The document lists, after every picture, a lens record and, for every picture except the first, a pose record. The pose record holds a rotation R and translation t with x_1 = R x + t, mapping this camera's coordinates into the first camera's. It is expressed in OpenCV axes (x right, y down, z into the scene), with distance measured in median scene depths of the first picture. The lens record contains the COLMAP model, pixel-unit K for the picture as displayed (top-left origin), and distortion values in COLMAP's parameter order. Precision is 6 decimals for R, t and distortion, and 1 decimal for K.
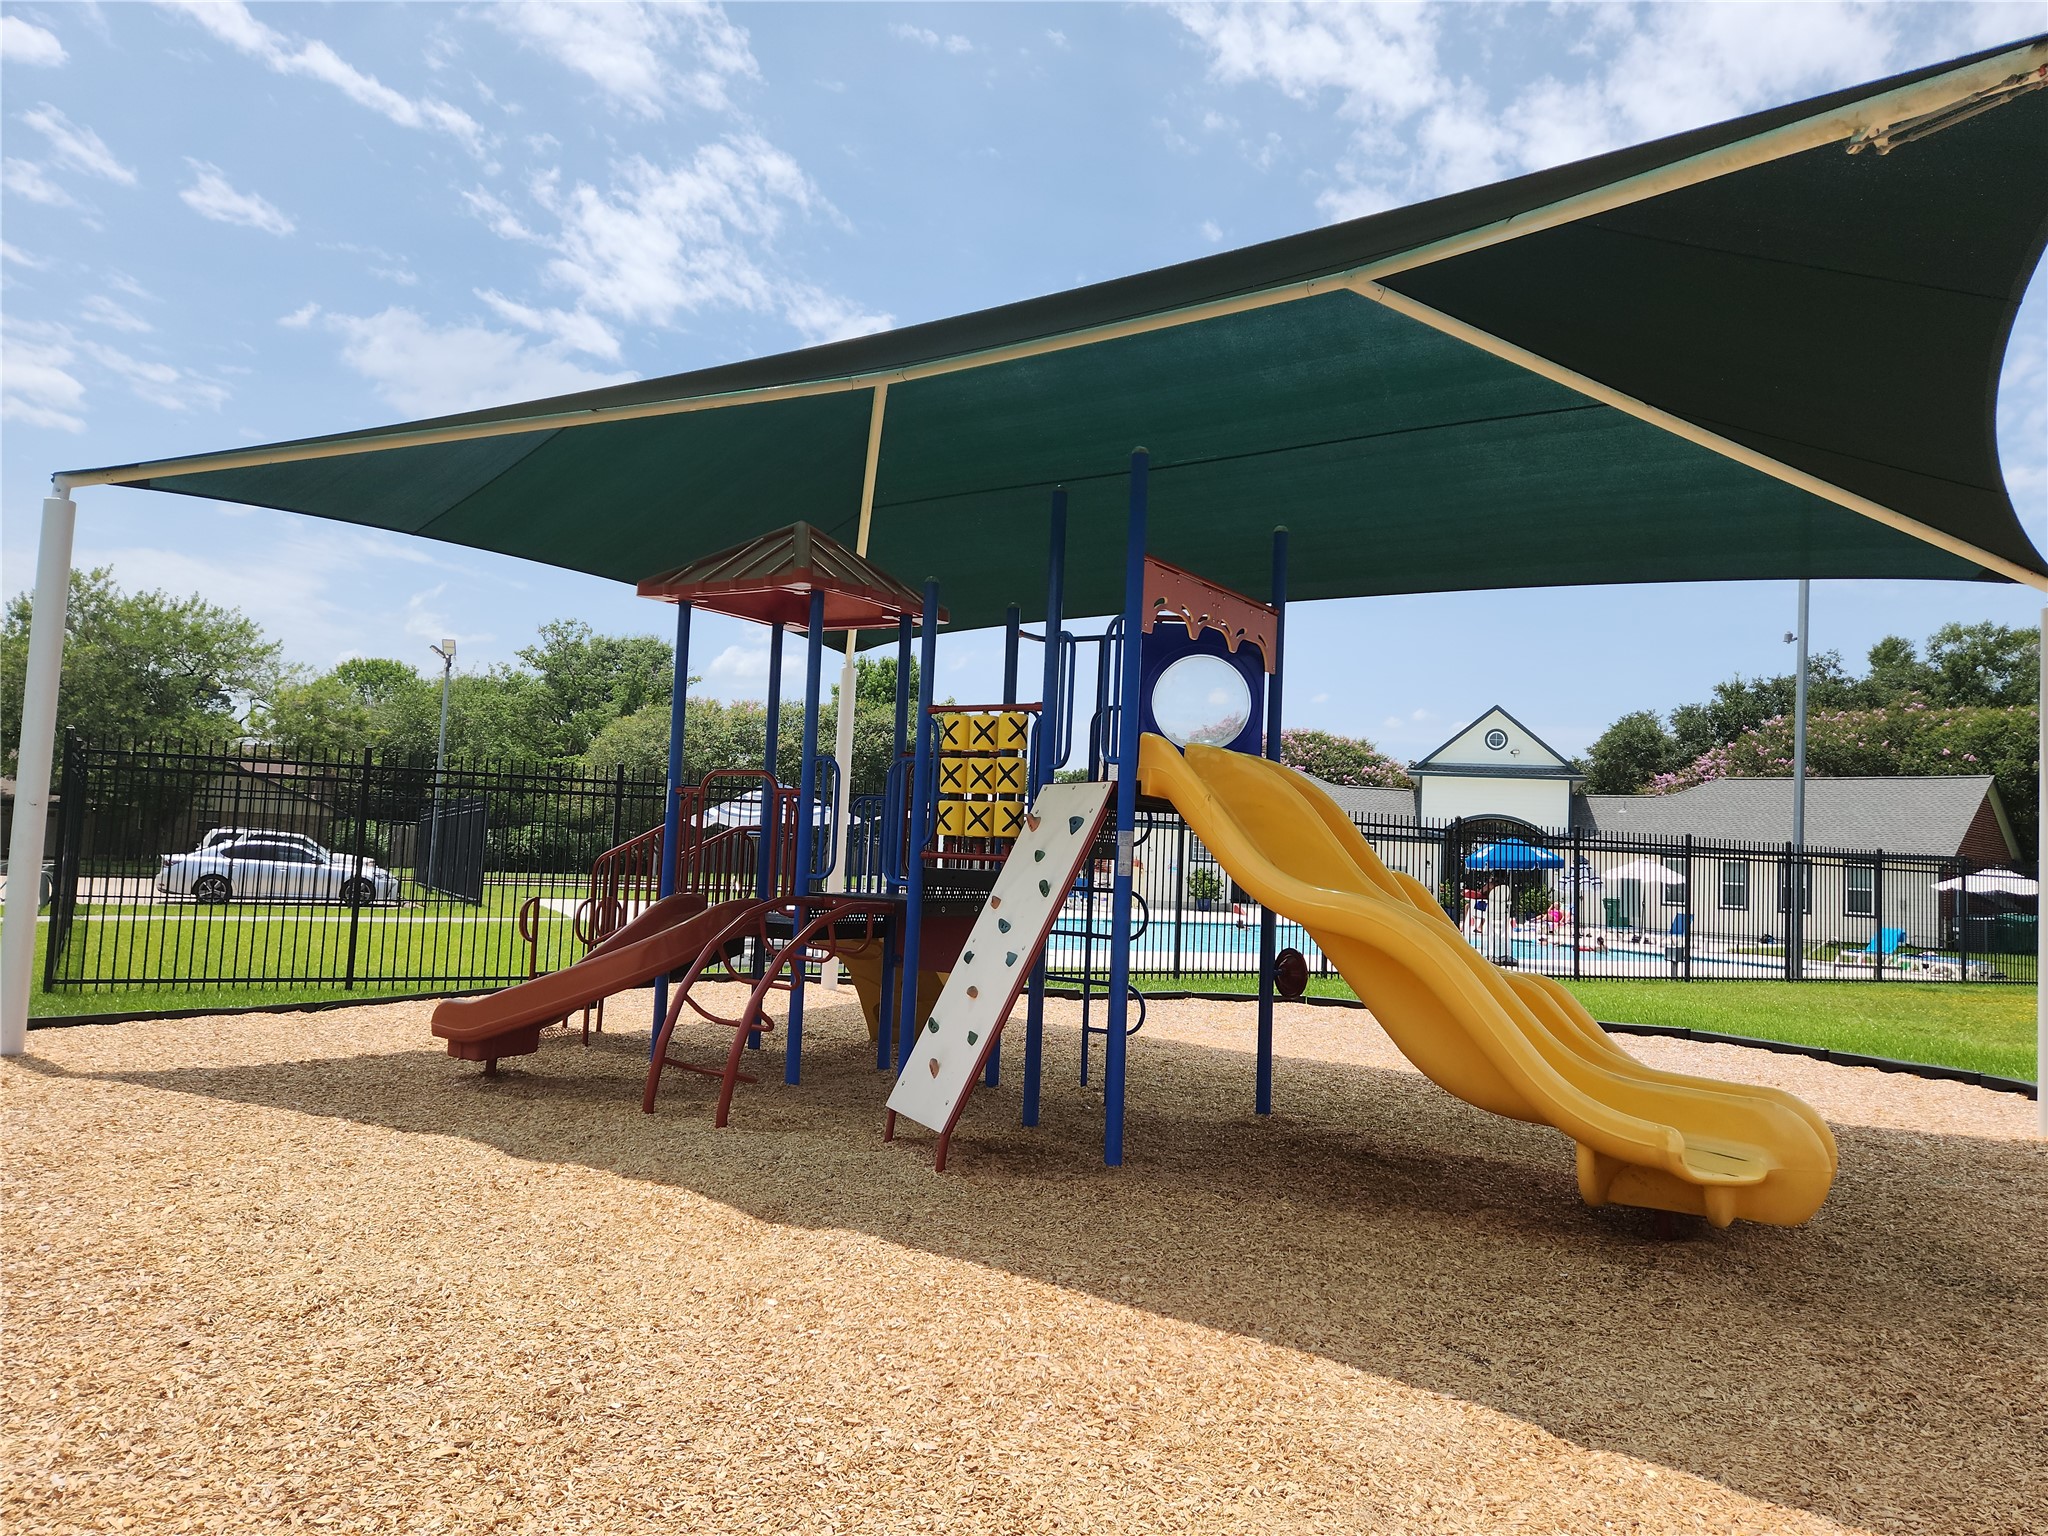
lens RADIAL K [[1370.6, 0, 1024.0], [0, 1370.6, 768.0], [0, 0, 1]] dist [0.000754, 0.000364]
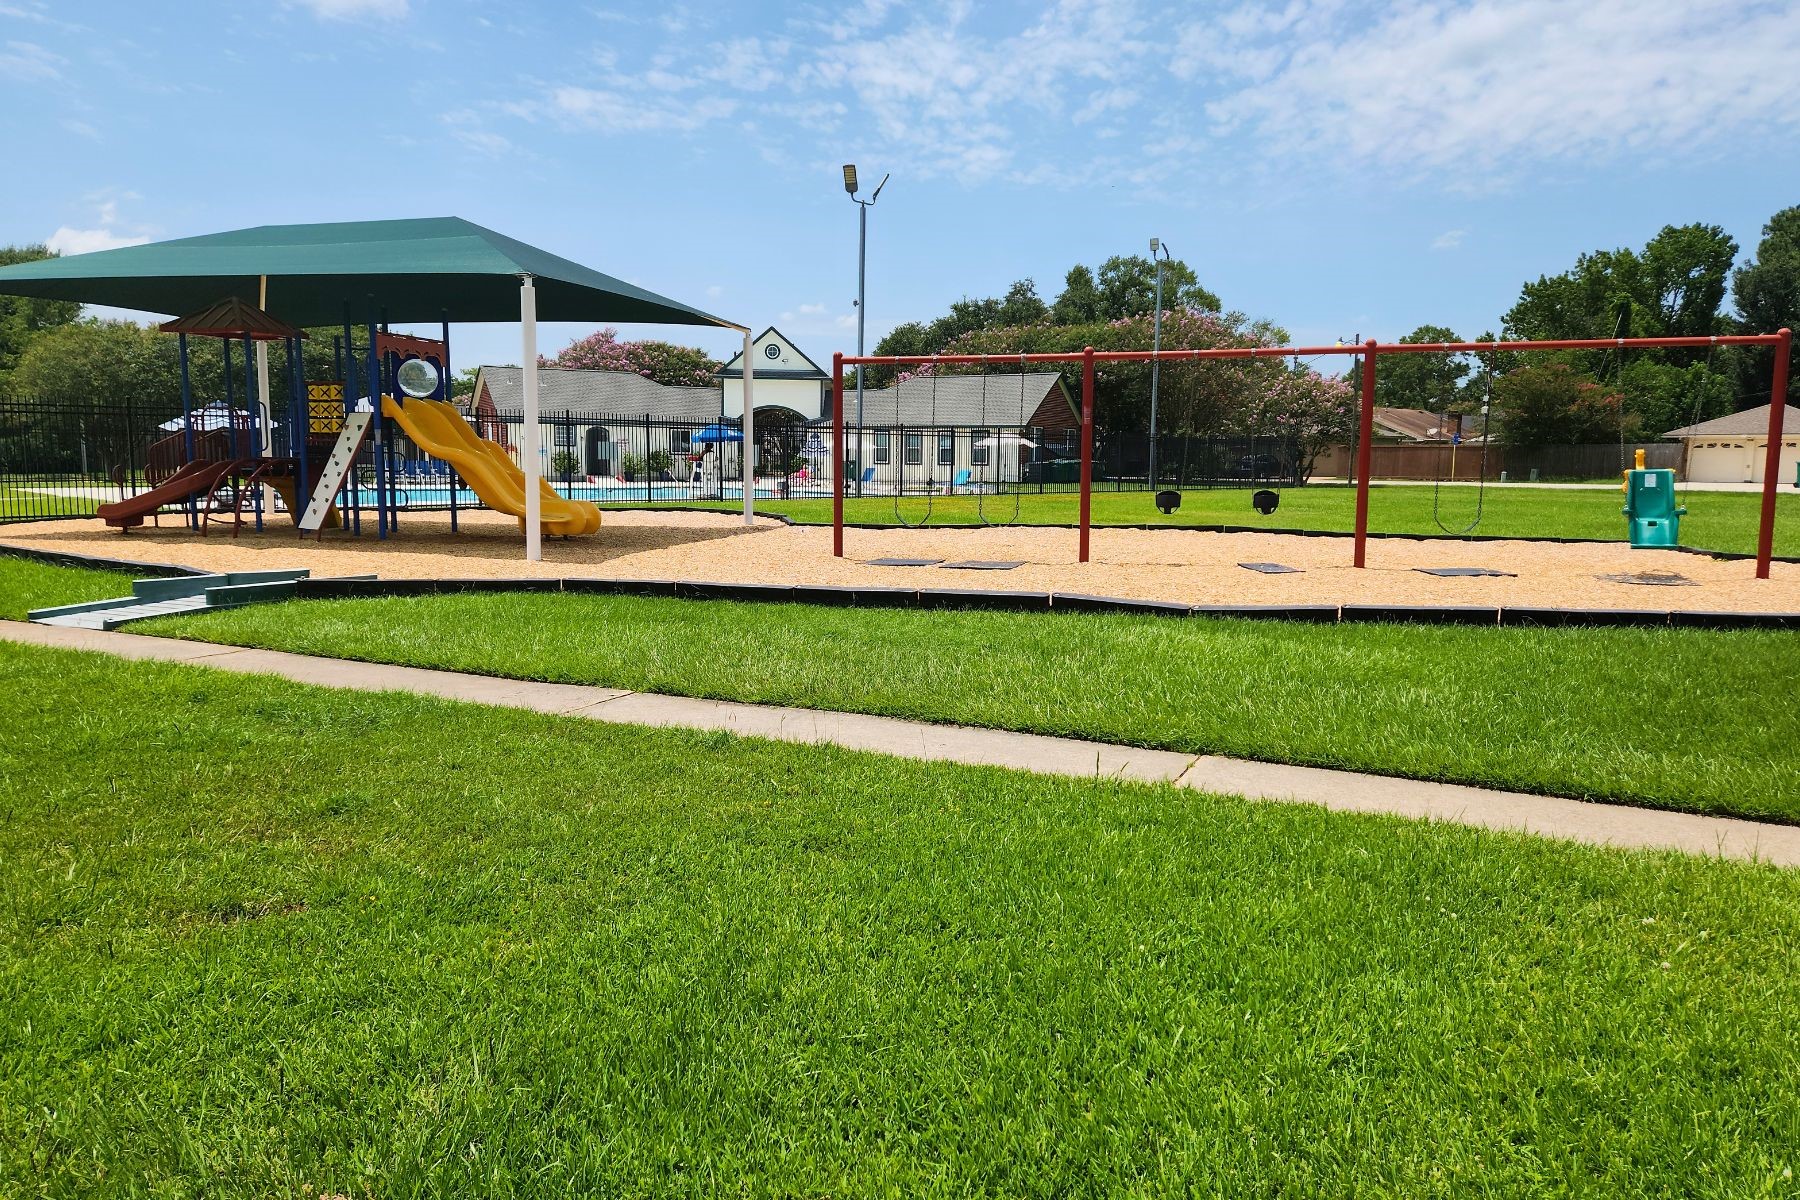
lens RADIAL K [[1288.0, 0, 897.7], [0, 1288.0, 626.6], [0, 0, 1]] dist [0.105950, -0.097943]
pose [[0.950297, -0.078112, 0.301387, 0.045849], [0.014894, 0.978313, 0.206594, -0.018719], [-0.310989, -0.191837, 0.930852, -0.368217]]
